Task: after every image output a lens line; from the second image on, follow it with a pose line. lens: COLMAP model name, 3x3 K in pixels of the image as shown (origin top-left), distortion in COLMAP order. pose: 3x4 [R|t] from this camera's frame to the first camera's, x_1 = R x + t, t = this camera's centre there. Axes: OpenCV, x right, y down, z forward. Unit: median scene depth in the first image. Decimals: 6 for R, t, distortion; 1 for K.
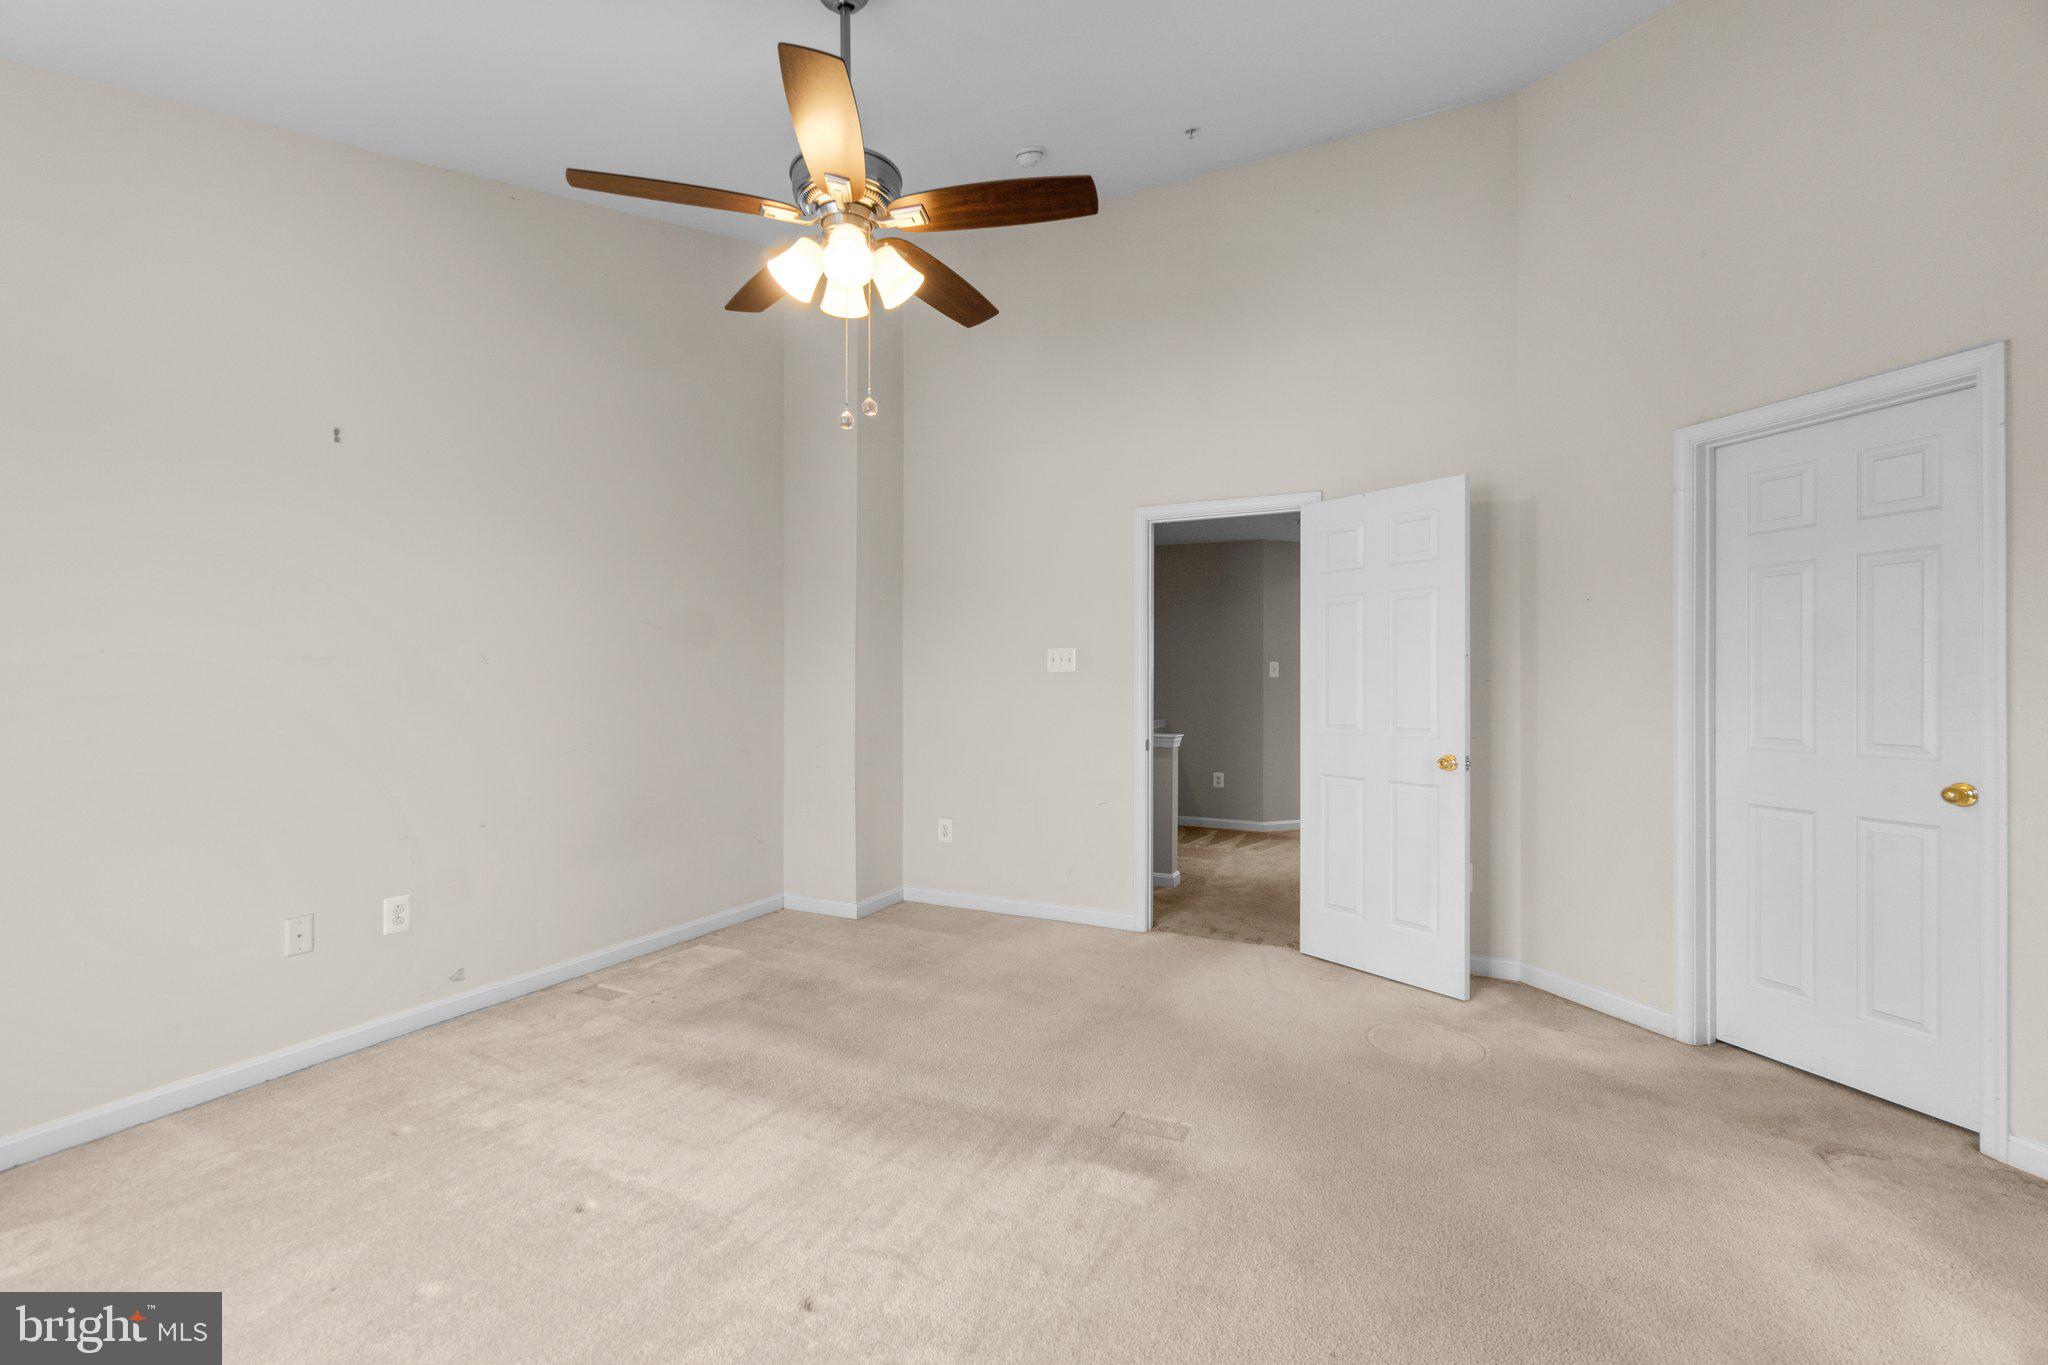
lens RADIAL K [[882.6, 0, 1014.4], [0, 882.6, 684.3], [0, 0, 1]] dist [-0.002187, -0.000281]
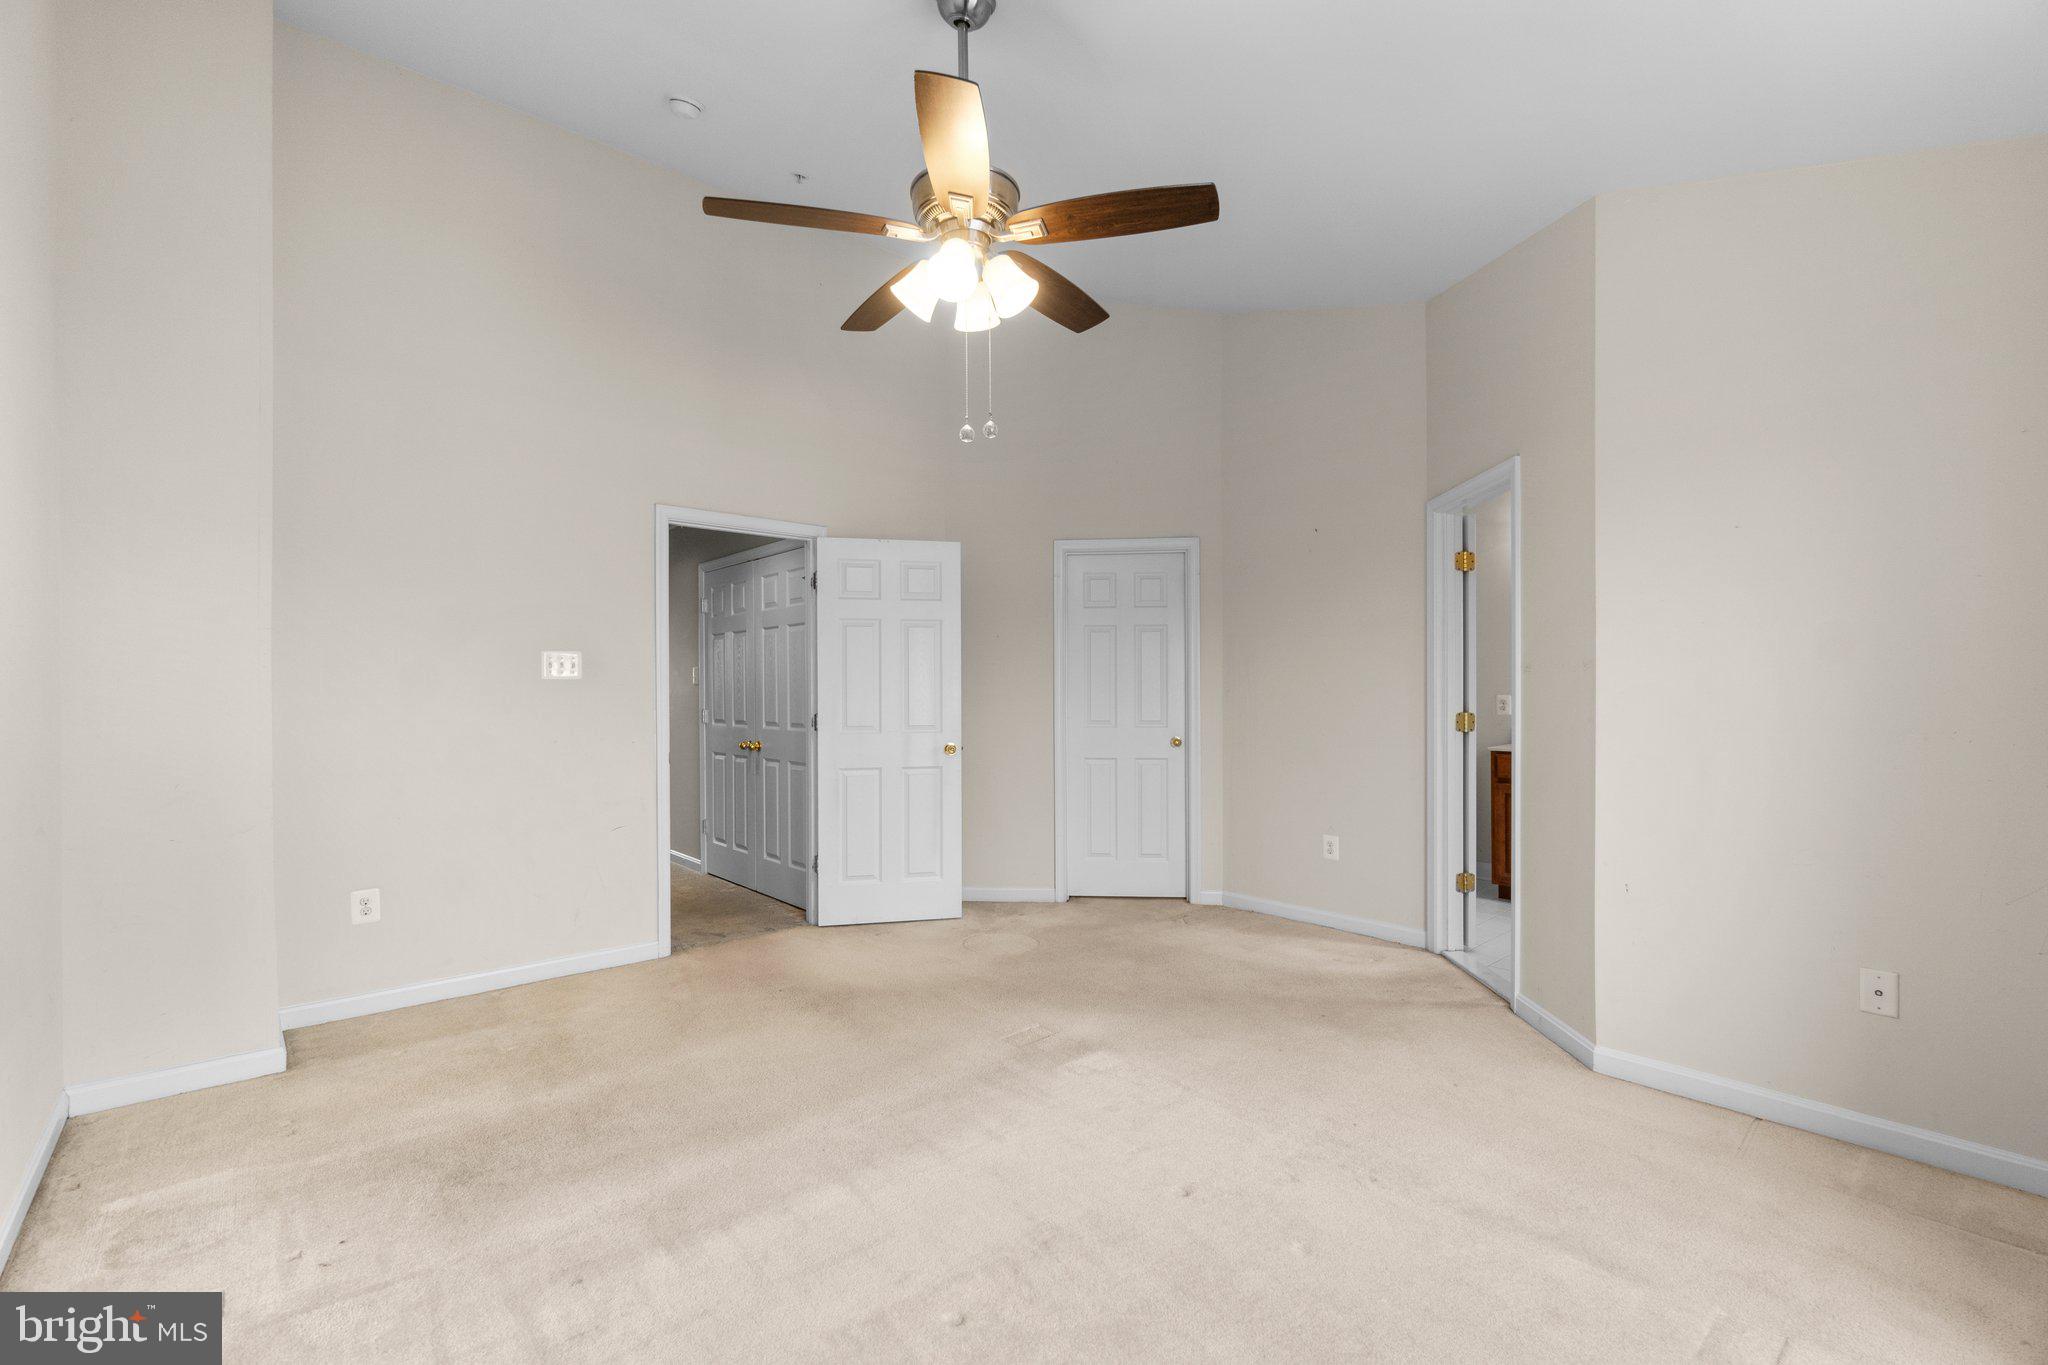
lens RADIAL K [[882.6, 0, 1014.4], [0, 882.6, 684.3], [0, 0, 1]] dist [-0.002187, -0.000281]
pose [[0.383513, 0.005707, 0.923518, -0.739319], [0.006095, 0.999943, -0.008711, 0.000930], [-0.923515, 0.008969, 0.383457, 0.373244]]
